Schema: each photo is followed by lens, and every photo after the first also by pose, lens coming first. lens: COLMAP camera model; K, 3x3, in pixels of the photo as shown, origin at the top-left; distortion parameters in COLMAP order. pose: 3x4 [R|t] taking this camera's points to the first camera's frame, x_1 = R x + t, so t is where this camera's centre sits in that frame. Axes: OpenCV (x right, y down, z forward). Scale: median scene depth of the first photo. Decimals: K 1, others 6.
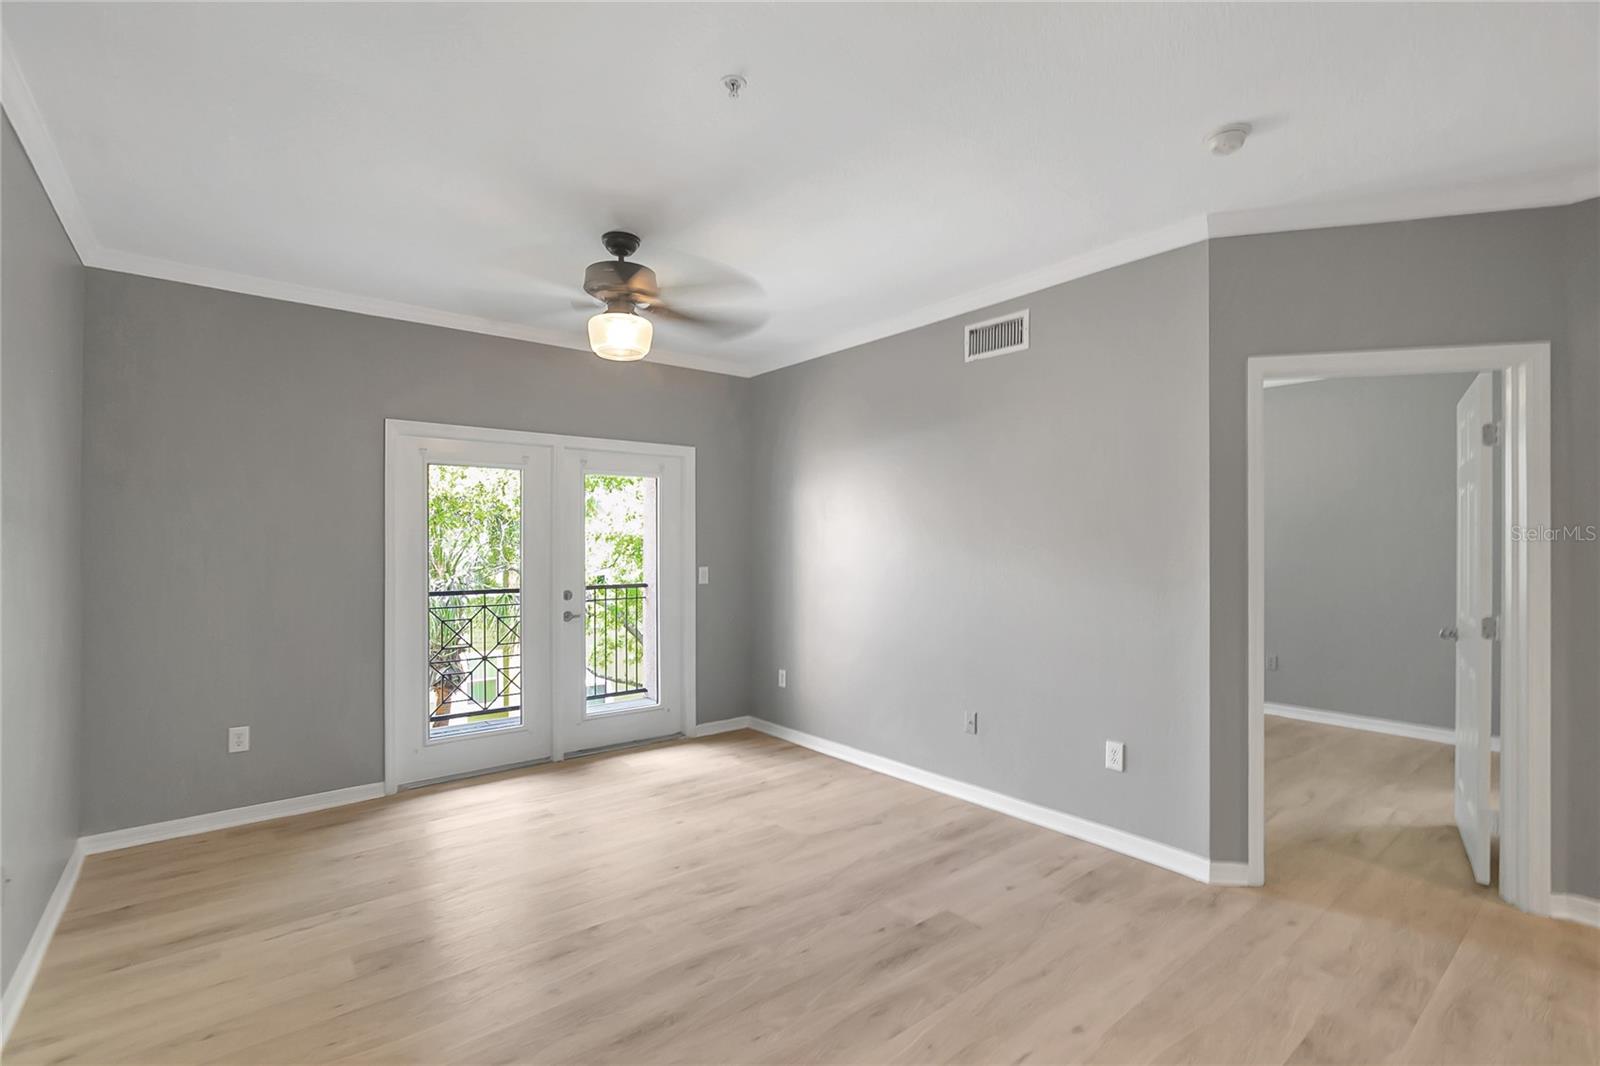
lens RADIAL K [[726.8, 0, 794.0], [0, 726.8, 537.0], [0, 0, 1]] dist [-0.028357, 0.013753]
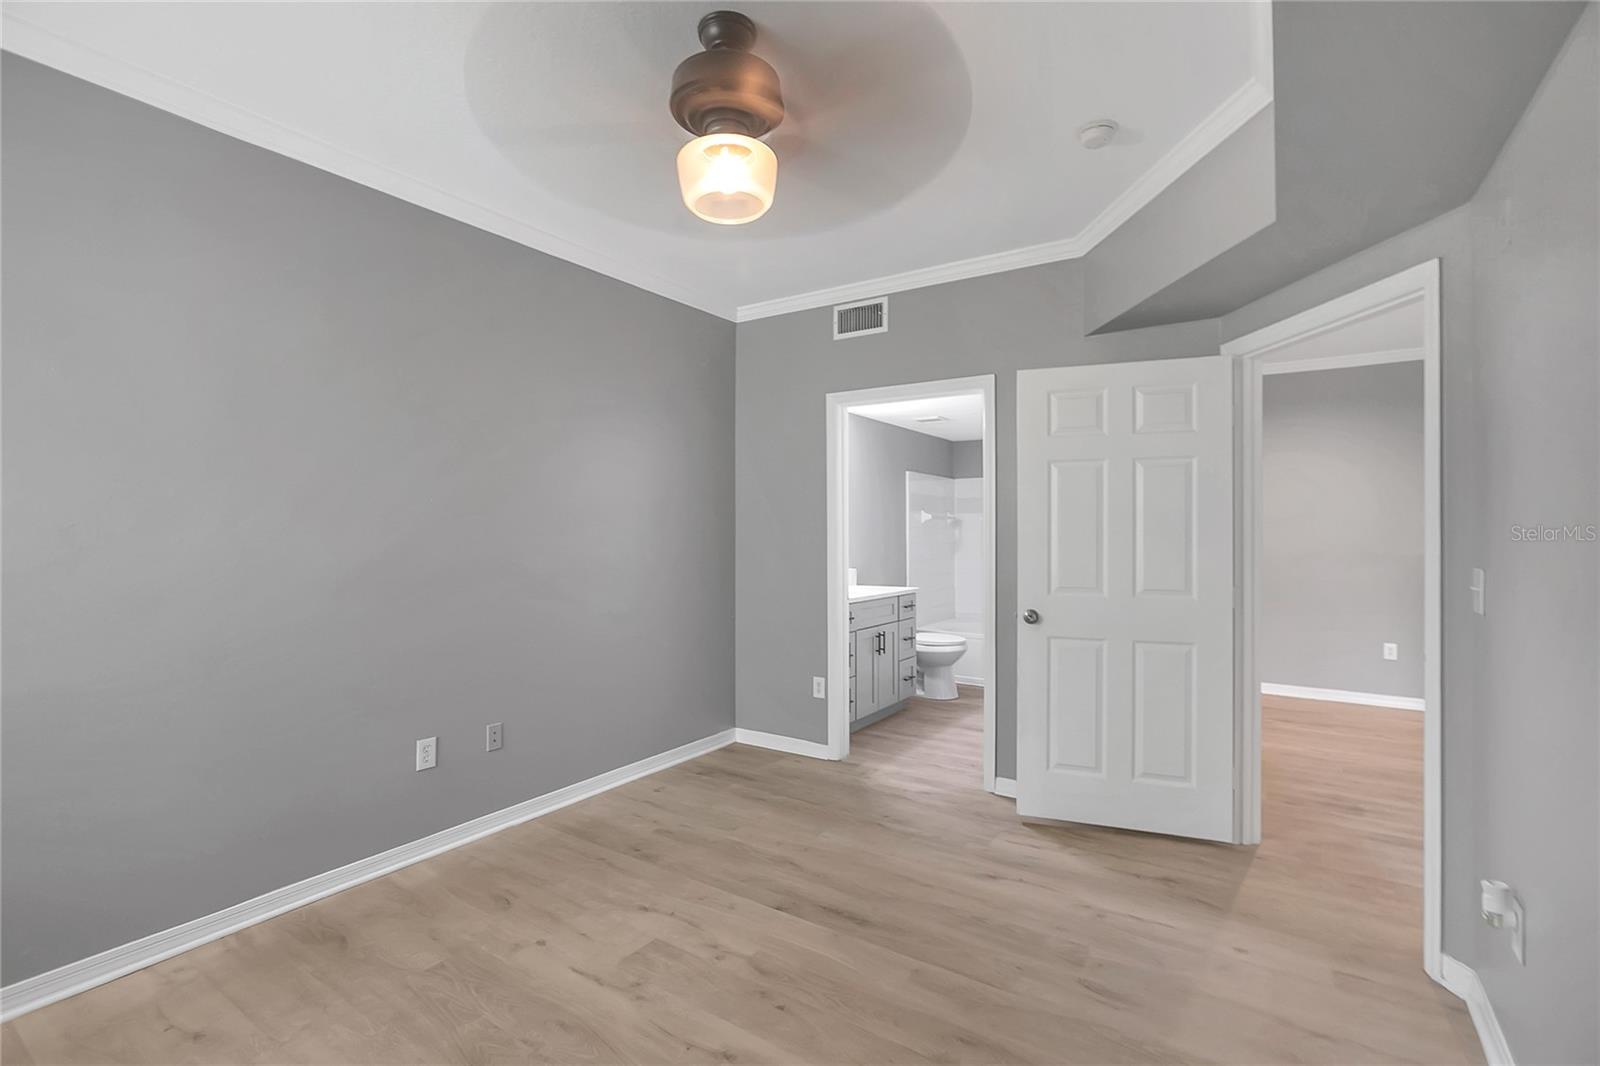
lens RADIAL K [[724.5, 0, 797.6], [0, 724.5, 533.7], [0, 0, 1]] dist [-0.029861, 0.015398]
pose [[-0.291801, -0.005775, 0.956462, 0.127681], [-0.008898, 0.999955, 0.003323, 0.029333], [-0.956438, -0.007541, -0.291839, 1.731844]]
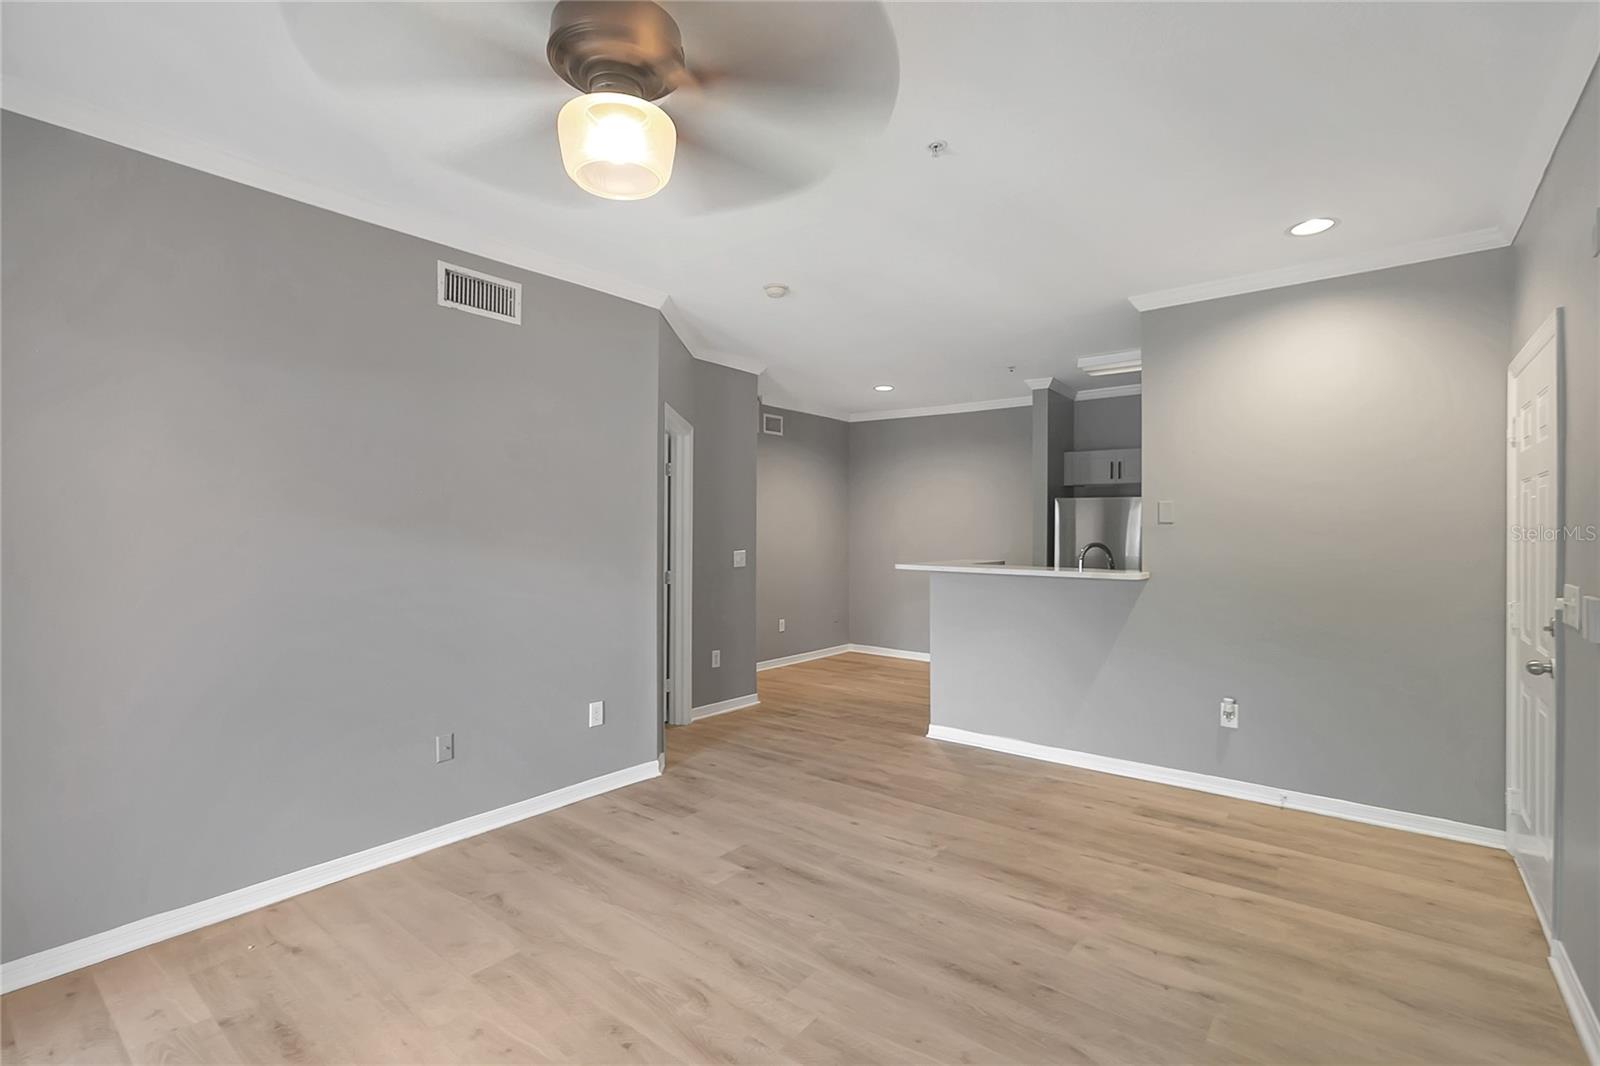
lens RADIAL K [[726.8, 0, 794.0], [0, 726.8, 537.0], [0, 0, 1]] dist [-0.028357, 0.013753]
pose [[-0.211158, -0.008335, 0.977416, -0.775995], [-0.009520, 0.999934, 0.006470, 0.008657], [-0.977406, -0.007939, -0.211223, 0.962075]]
